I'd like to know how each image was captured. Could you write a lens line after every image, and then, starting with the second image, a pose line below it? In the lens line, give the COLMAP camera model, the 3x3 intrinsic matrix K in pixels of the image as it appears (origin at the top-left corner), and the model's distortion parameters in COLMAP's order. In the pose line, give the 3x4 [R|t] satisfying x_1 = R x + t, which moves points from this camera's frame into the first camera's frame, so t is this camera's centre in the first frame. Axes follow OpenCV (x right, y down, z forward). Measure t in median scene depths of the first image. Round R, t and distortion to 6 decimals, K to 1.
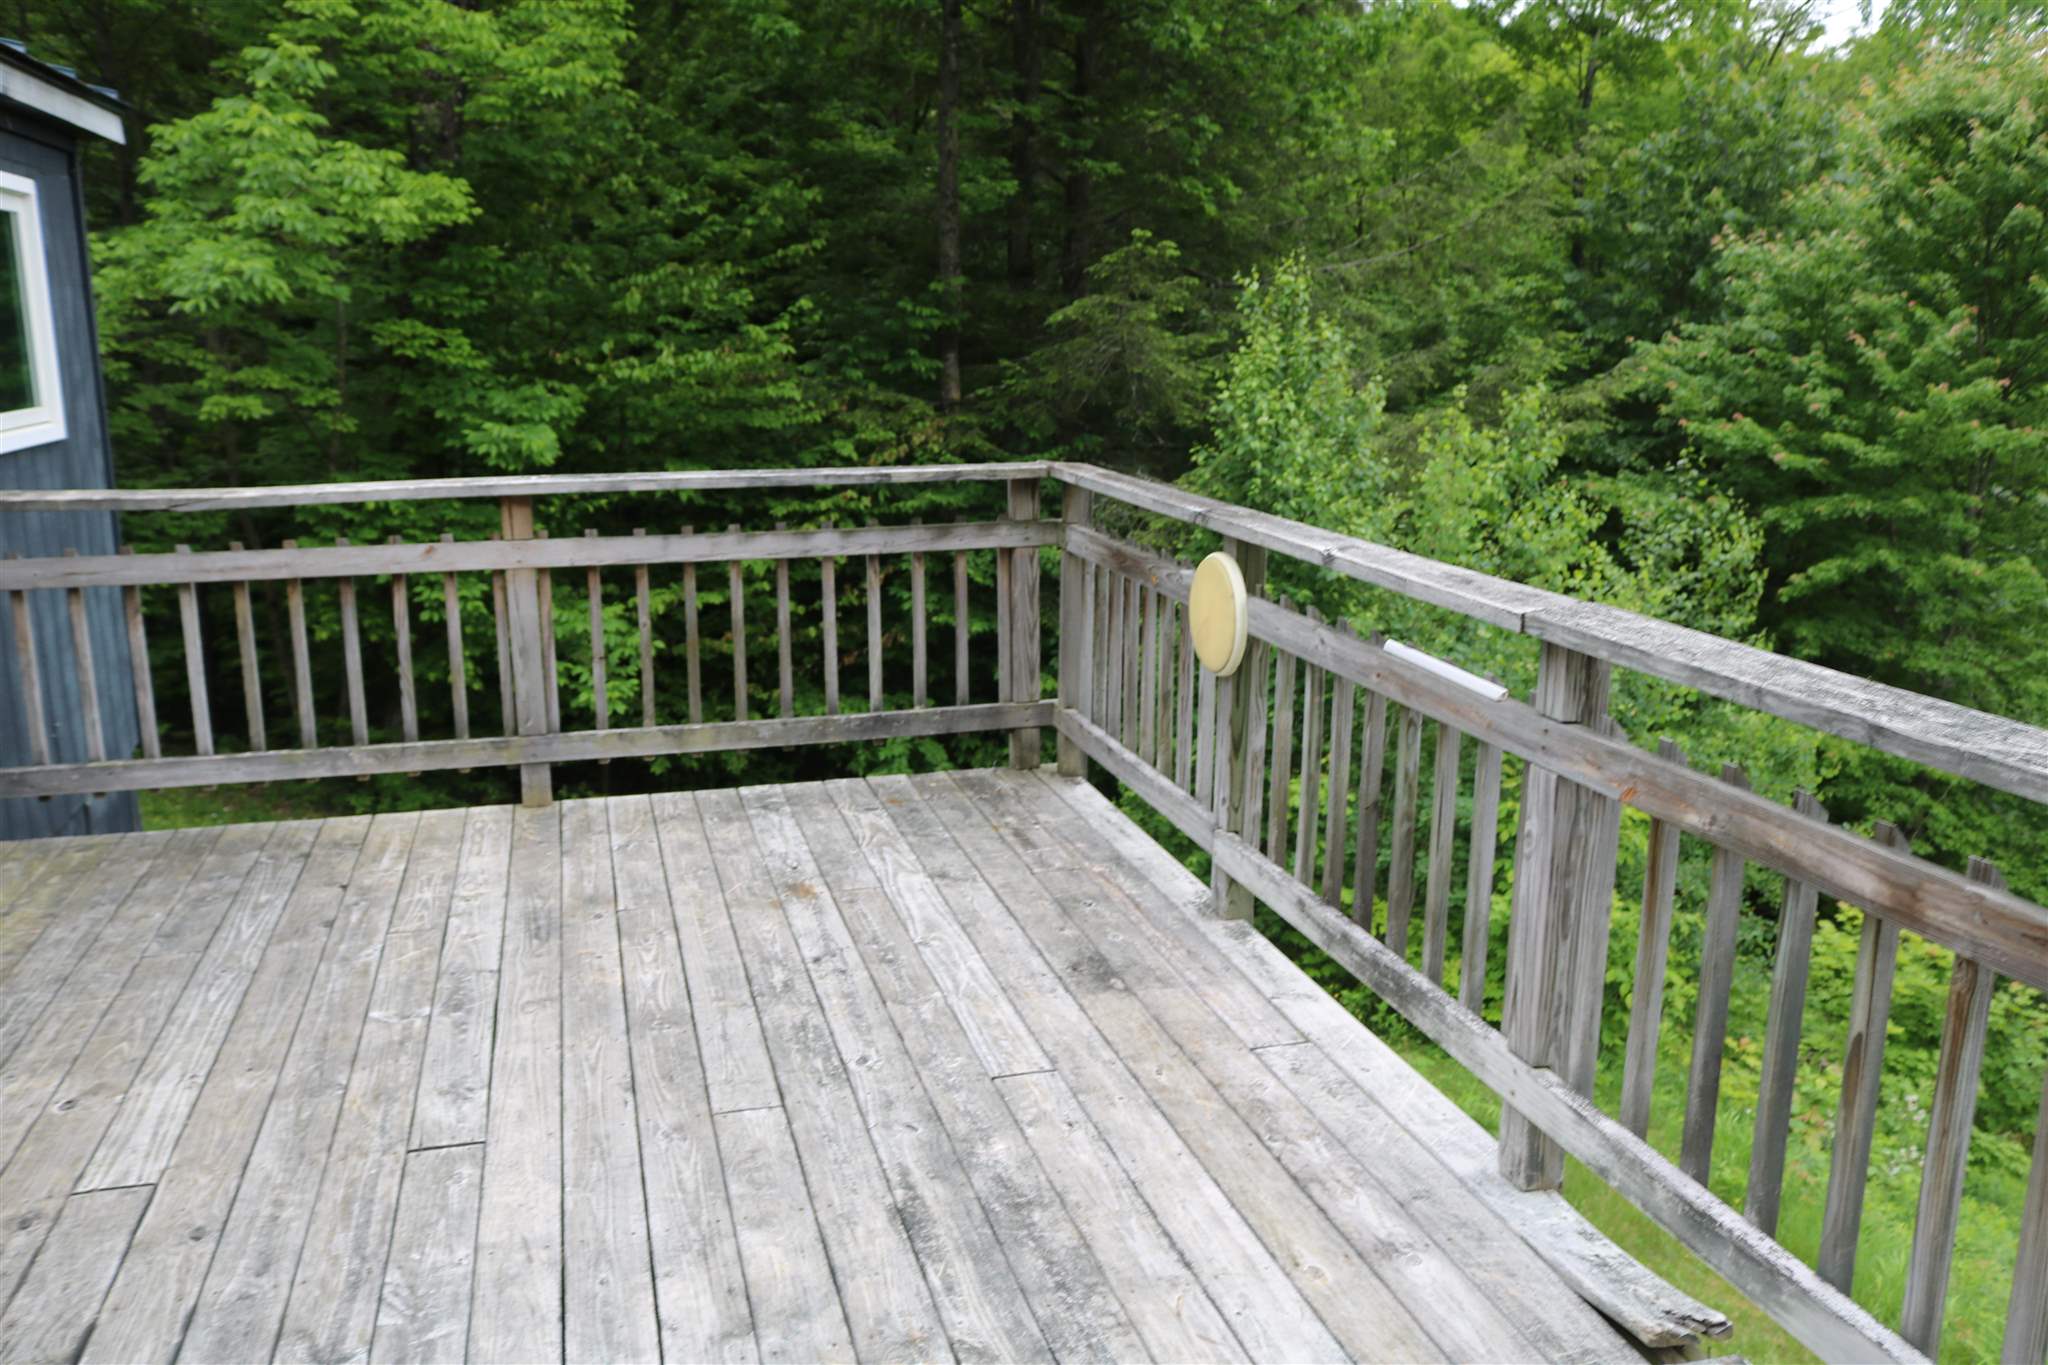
lens RADIAL K [[1639.5, 0, 1002.4], [0, 1639.5, 682.9], [0, 0, 1]] dist [-0.009916, 0.009324]
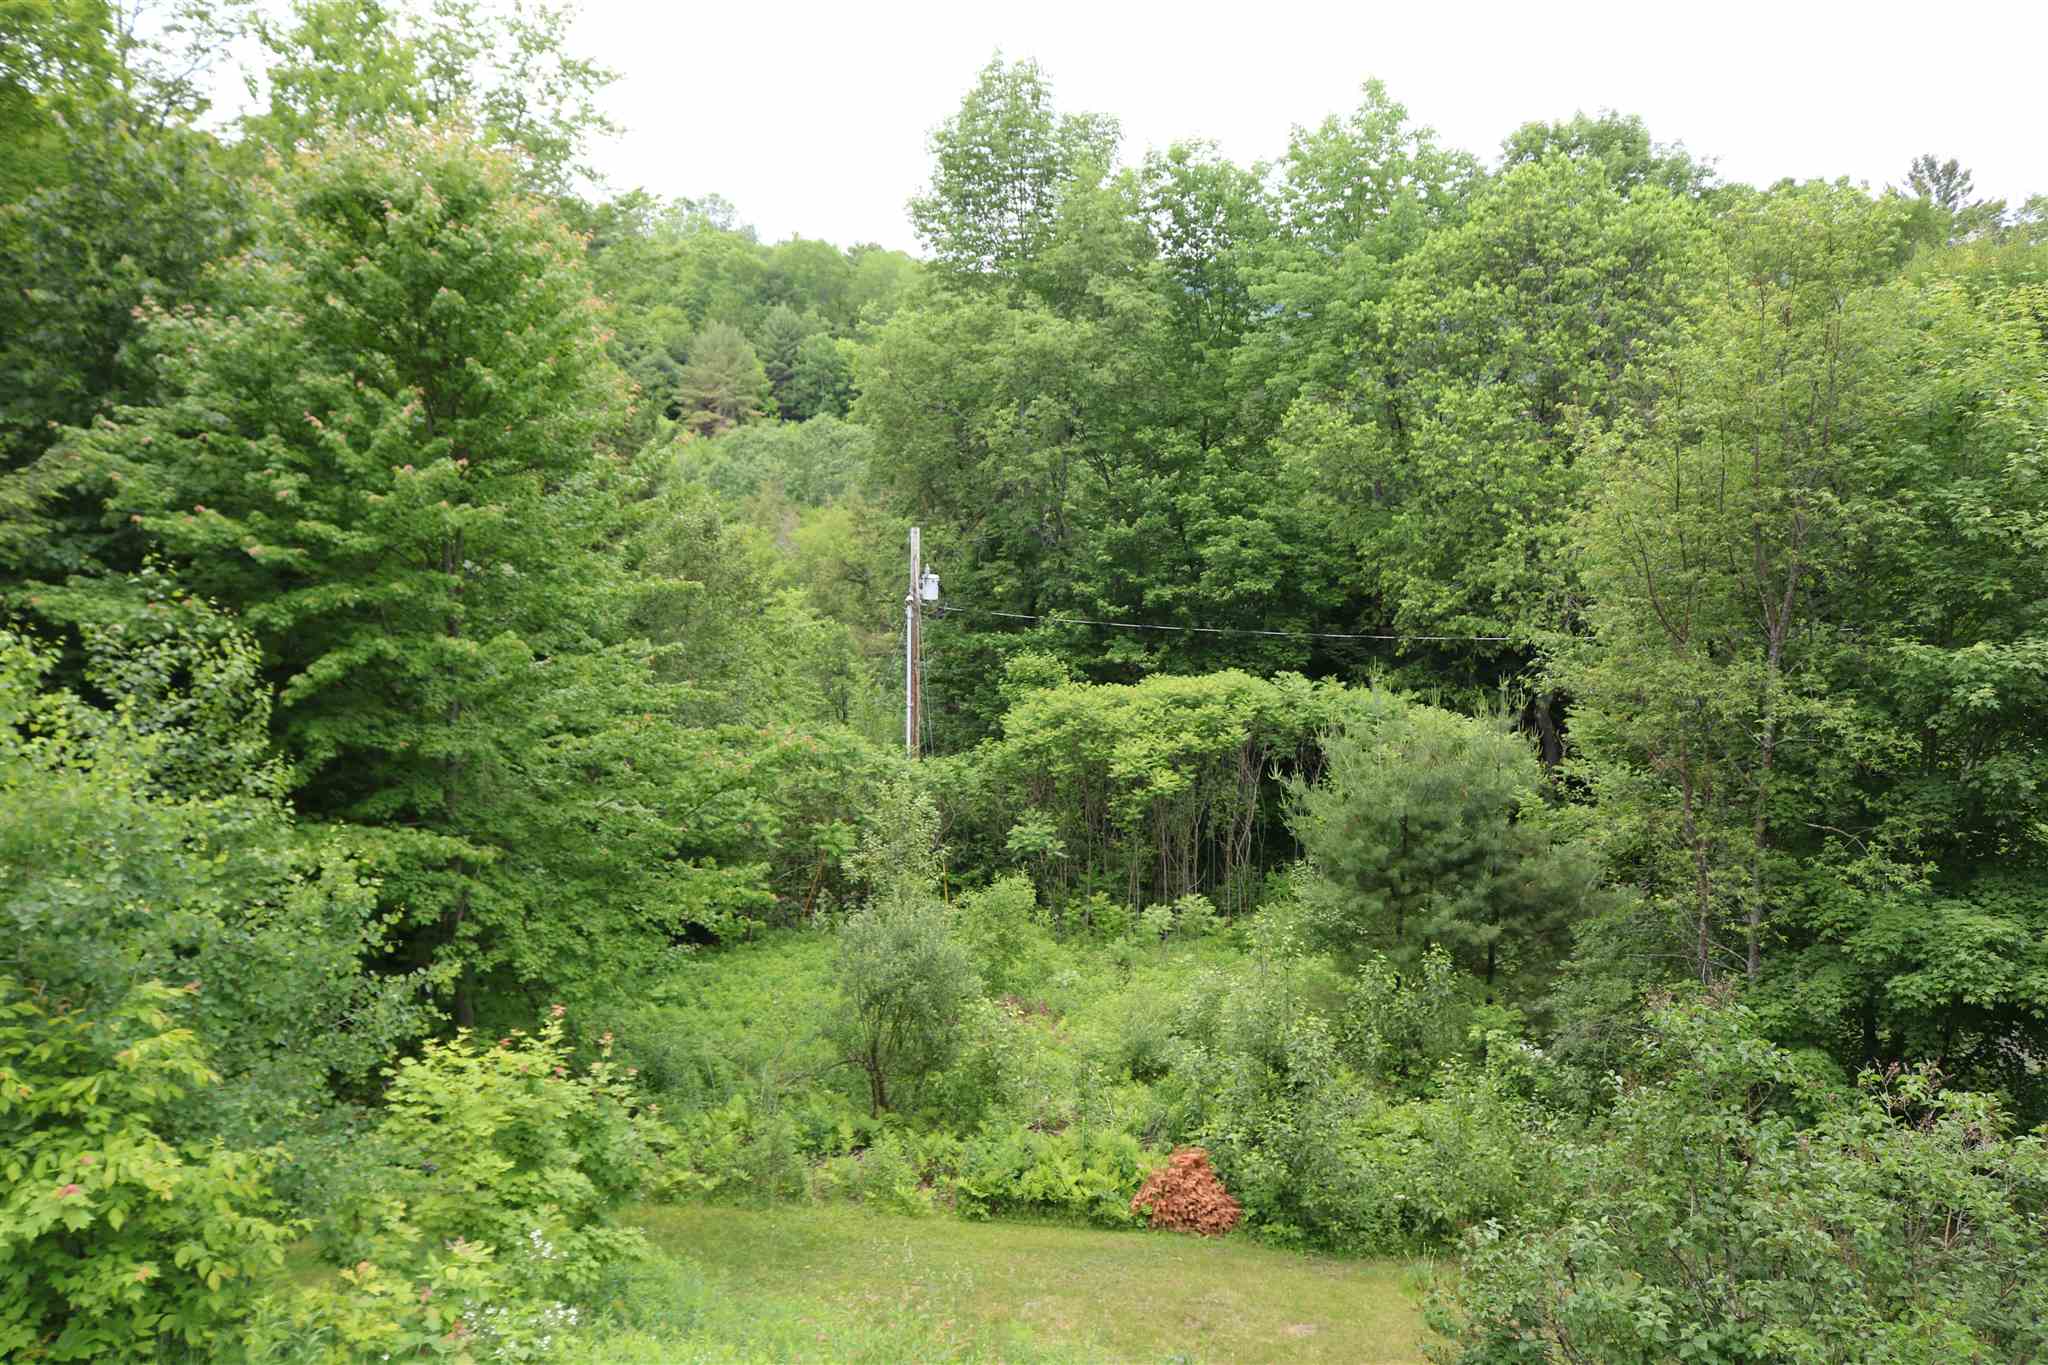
lens RADIAL K [[1639.5, 0, 1016.5], [0, 1639.5, 690.0], [0, 0, 1]] dist [-0.009916, 0.009324]
pose [[0.633647, -0.135691, 0.761630, 0.037447], [0.168232, 0.985106, 0.035543, -0.021487], [-0.755109, 0.105609, 0.647037, 0.094568]]
